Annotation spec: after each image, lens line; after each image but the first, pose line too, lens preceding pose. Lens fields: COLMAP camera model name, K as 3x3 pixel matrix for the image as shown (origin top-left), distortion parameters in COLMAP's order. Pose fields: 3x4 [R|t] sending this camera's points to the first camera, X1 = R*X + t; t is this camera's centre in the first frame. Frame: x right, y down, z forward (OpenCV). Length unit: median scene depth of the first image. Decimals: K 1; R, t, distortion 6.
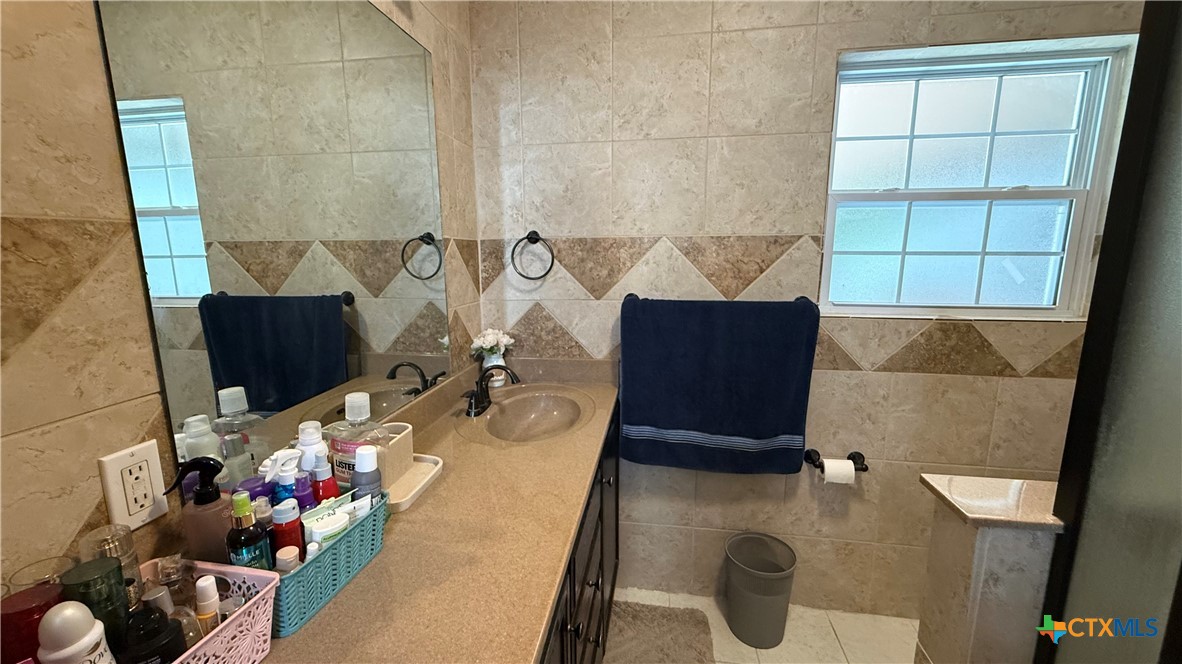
lens RADIAL K [[469.7, 0, 586.4], [0, 469.7, 331.3], [0, 0, 1]] dist [-0.001932, 0.000796]
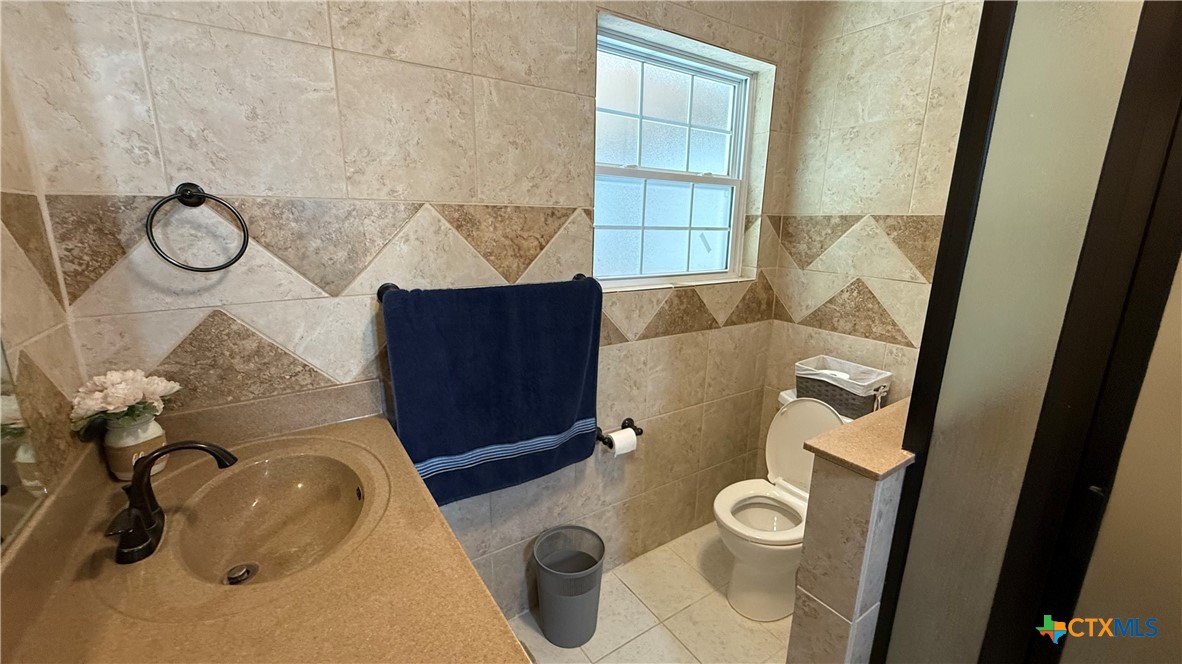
lens RADIAL K [[469.7, 0, 591.4], [0, 469.7, 332.9], [0, 0, 1]] dist [-0.001932, 0.000796]
pose [[0.736364, -0.142007, 0.661516, -0.160718], [0.100243, 0.989833, 0.100902, -0.049277], [-0.669119, -0.007989, 0.743112, 0.280278]]
